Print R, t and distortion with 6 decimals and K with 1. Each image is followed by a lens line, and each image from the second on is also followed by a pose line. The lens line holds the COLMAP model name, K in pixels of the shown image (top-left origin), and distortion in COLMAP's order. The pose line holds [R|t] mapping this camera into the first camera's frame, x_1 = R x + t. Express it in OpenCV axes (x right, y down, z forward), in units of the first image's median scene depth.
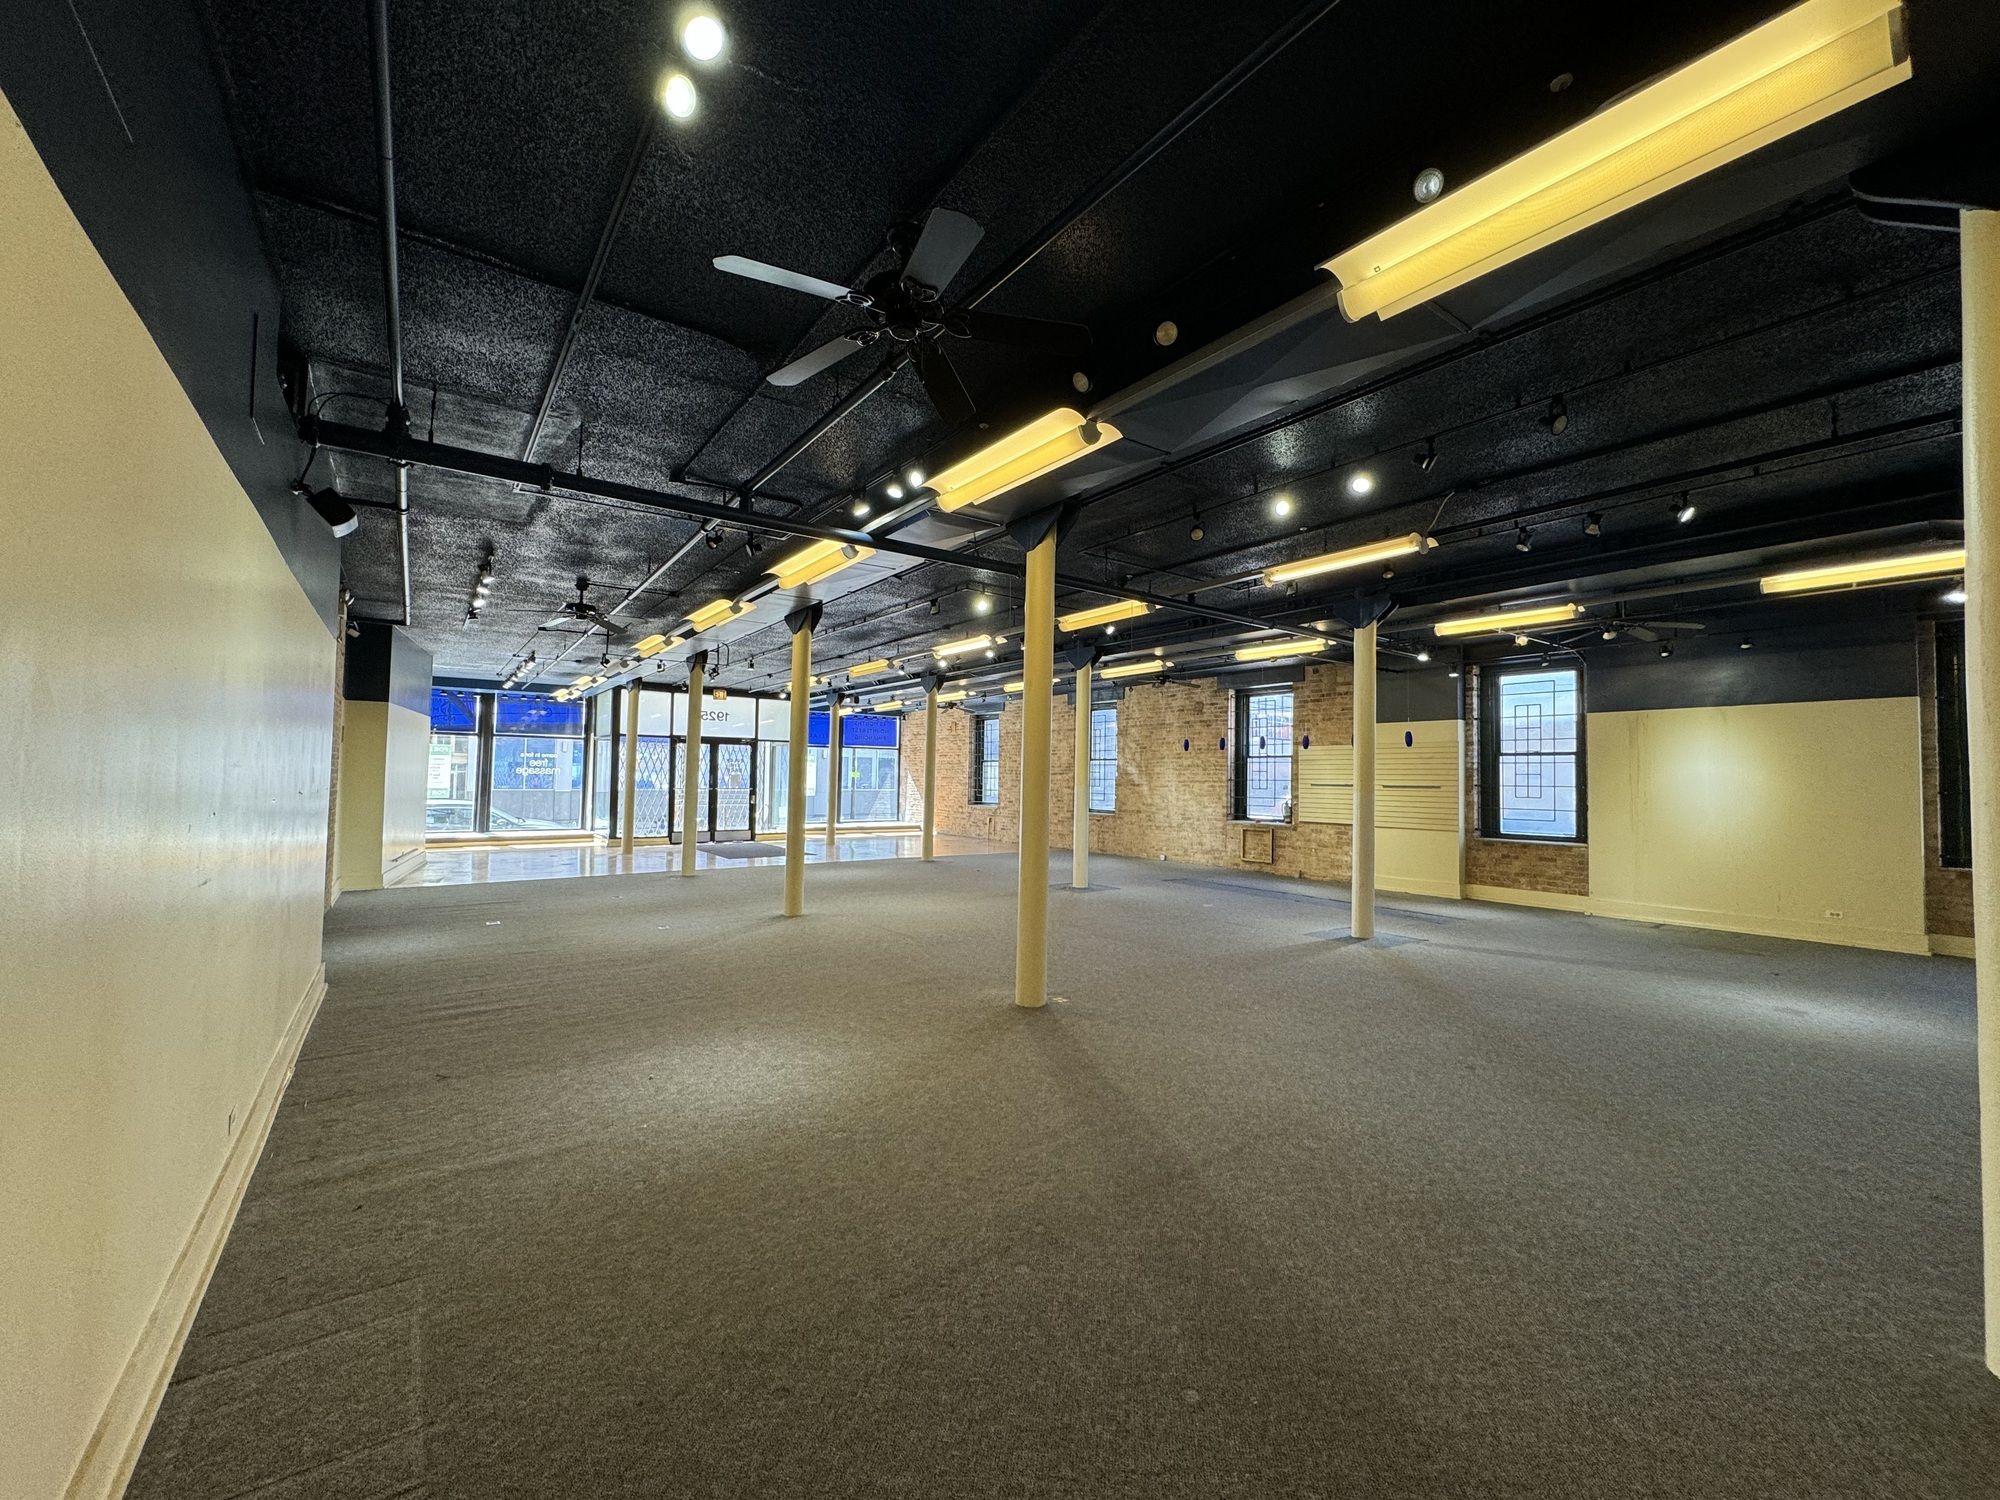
lens RADIAL K [[796.0, 0, 999.0], [0, 796.0, 743.2], [0, 0, 1]] dist [-0.001279, 0.000002]
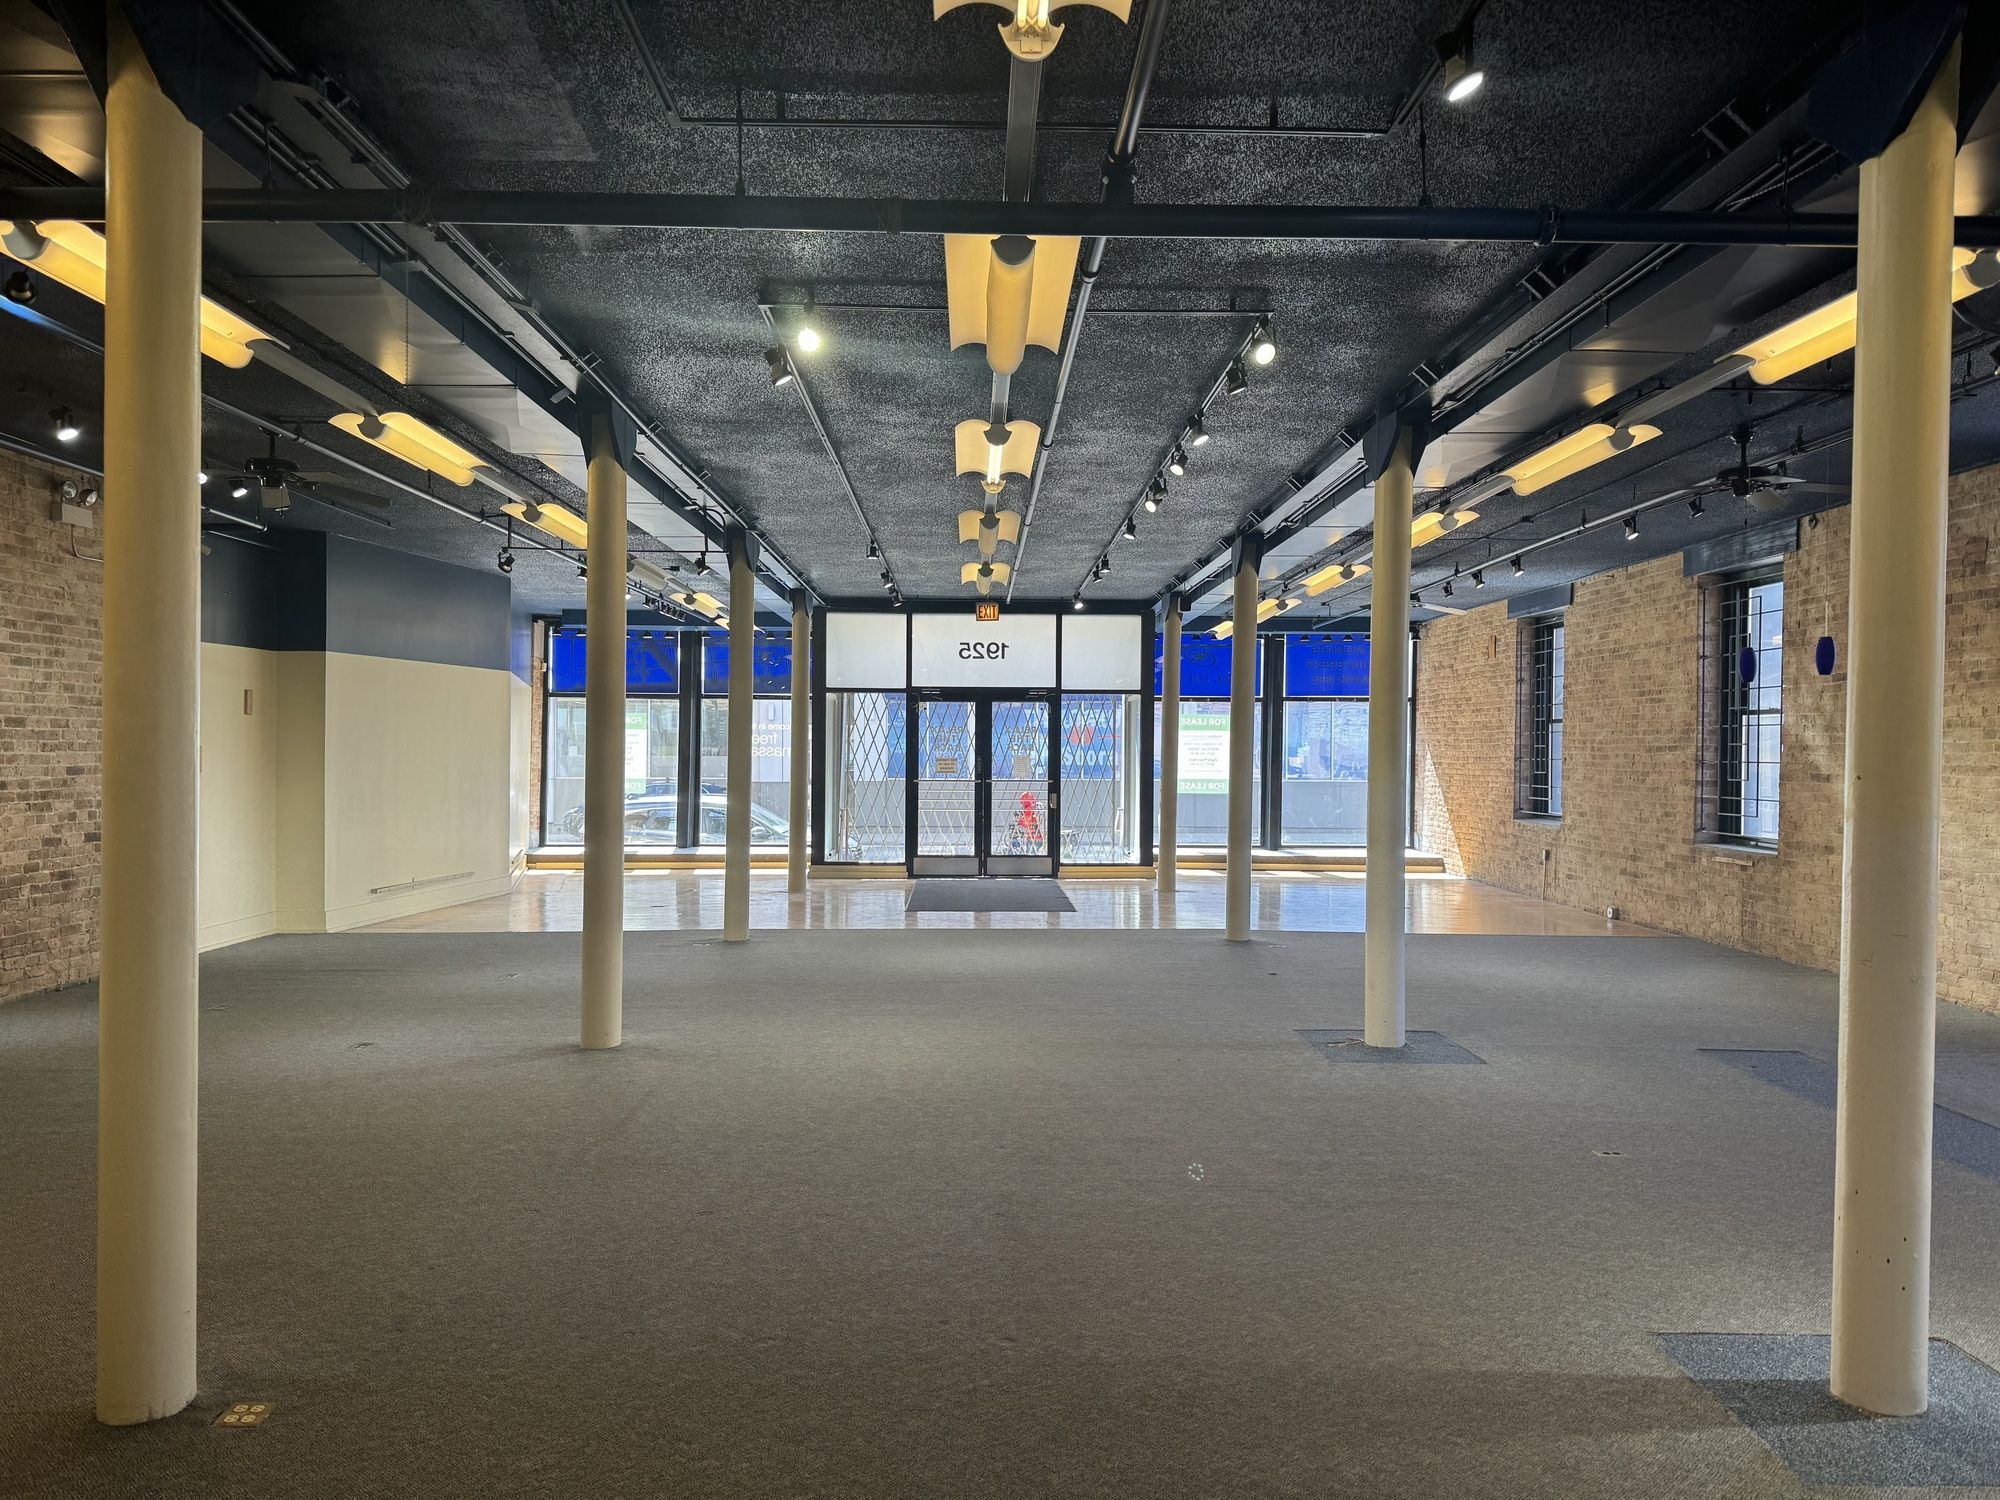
lens RADIAL K [[1385.5, 0, 1010.8], [0, 1385.5, 758.2], [0, 0, 1]] dist [0.045061, -0.036541]
pose [[0.815848, -0.004983, -0.578245, 0.218171], [0.030472, 0.998944, 0.034385, 0.008134], [0.577463, -0.045674, 0.815138, 0.219844]]
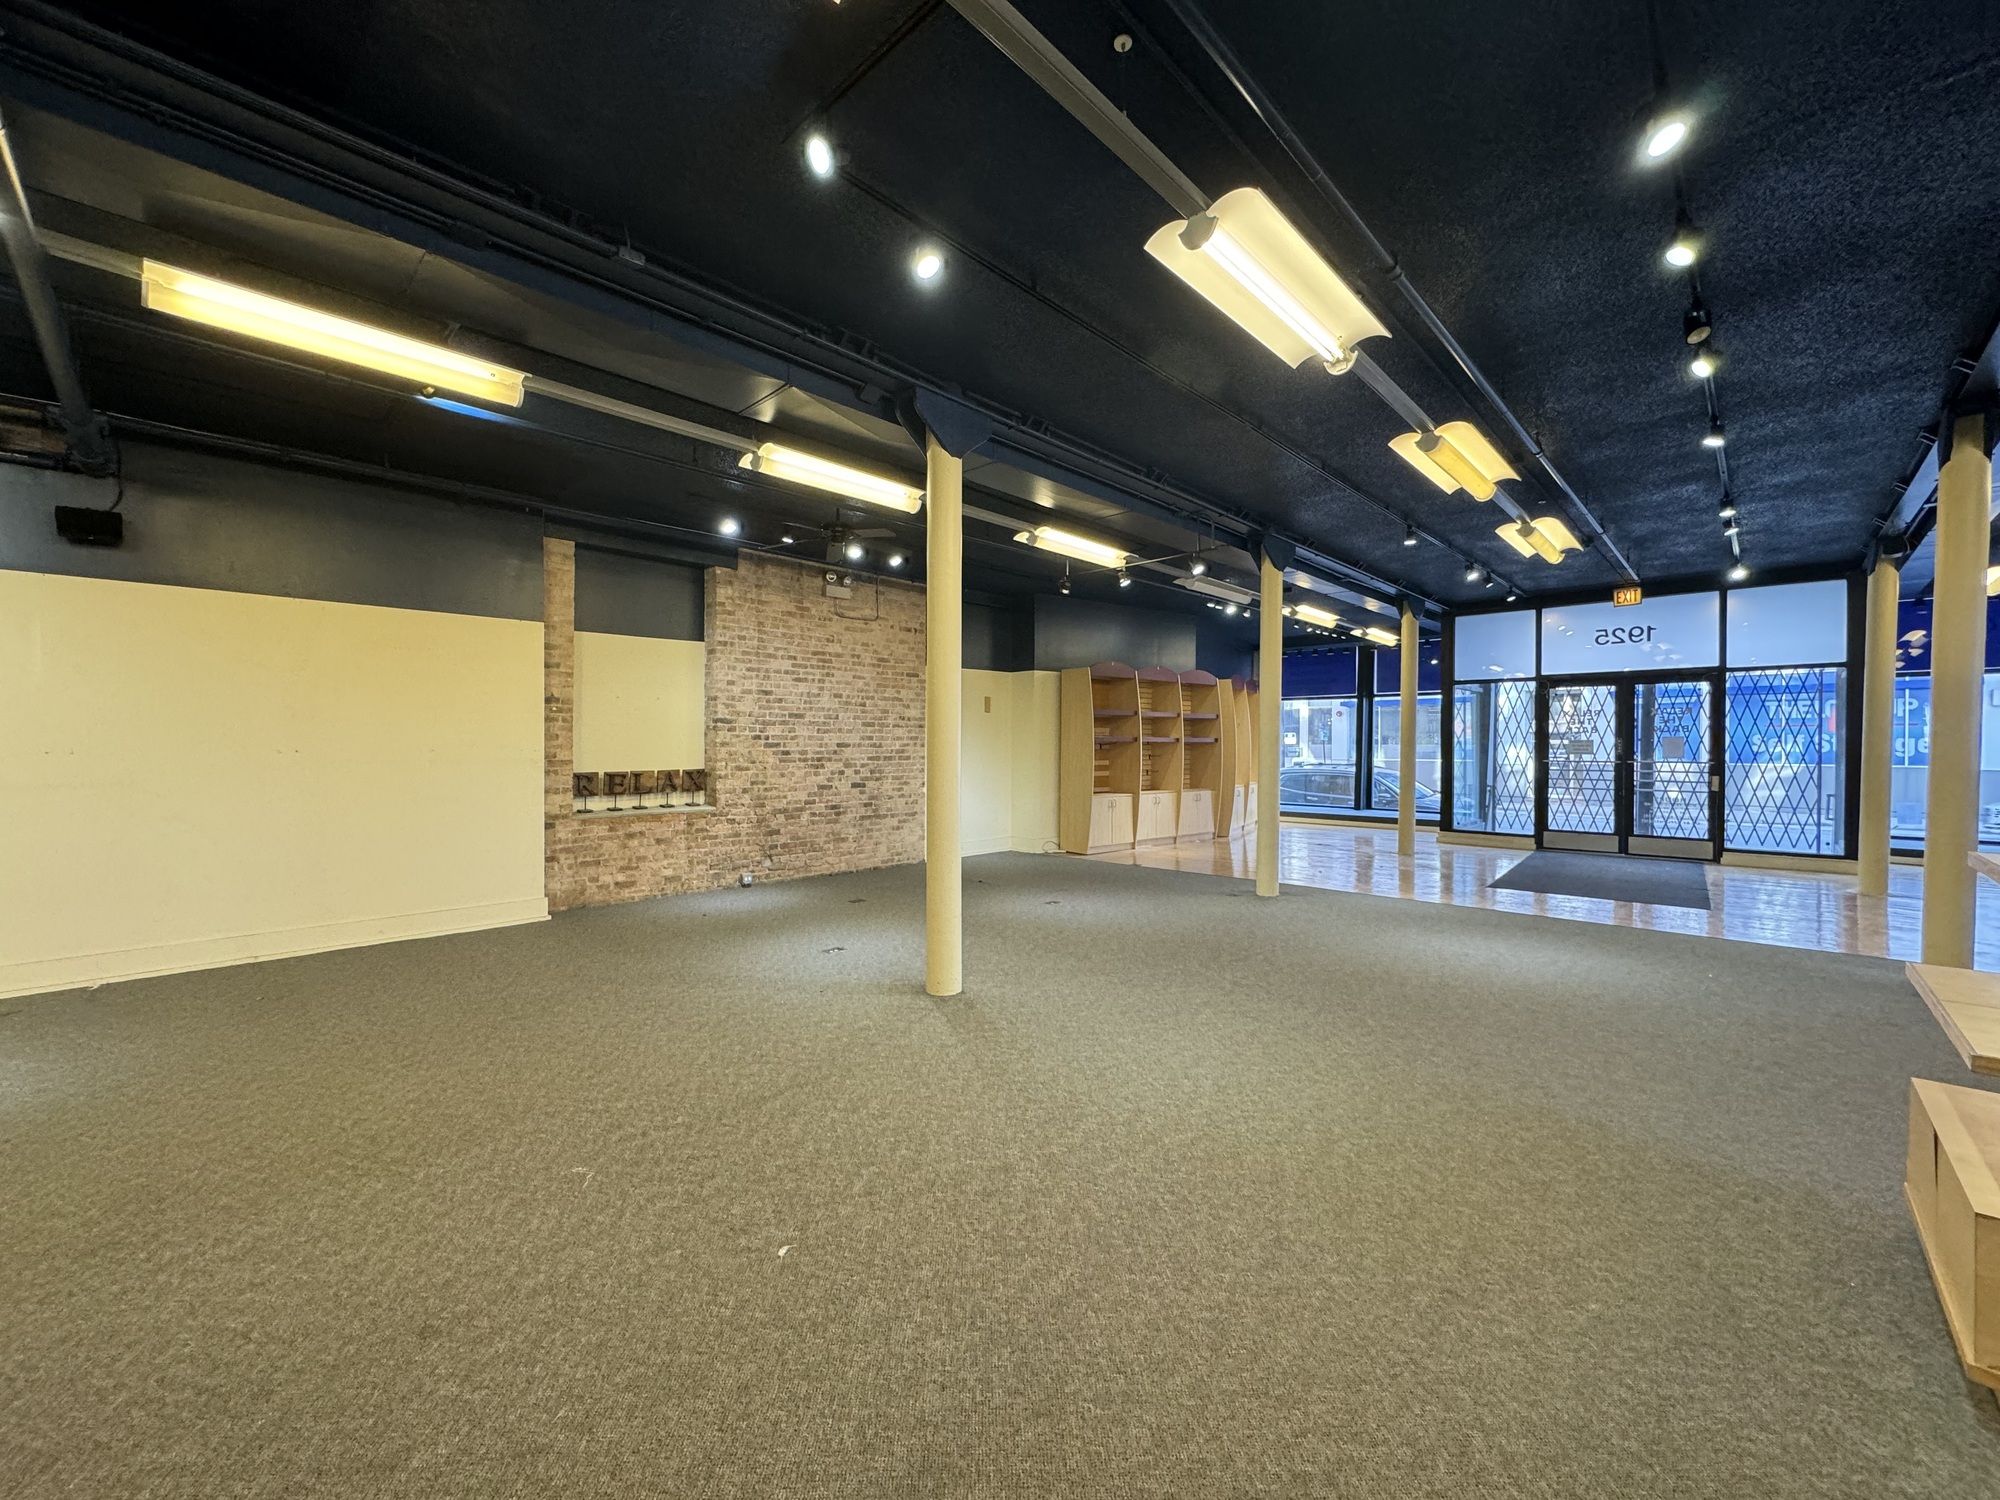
lens RADIAL K [[796.0, 0, 1001.1], [0, 796.0, 750.9], [0, 0, 1]] dist [-0.001279, 0.000002]
pose [[0.160939, -0.002077, -0.986962, 0.136771], [0.045075, 0.998970, 0.005248, 0.025610], [0.985934, -0.045332, 0.160867, 0.462052]]
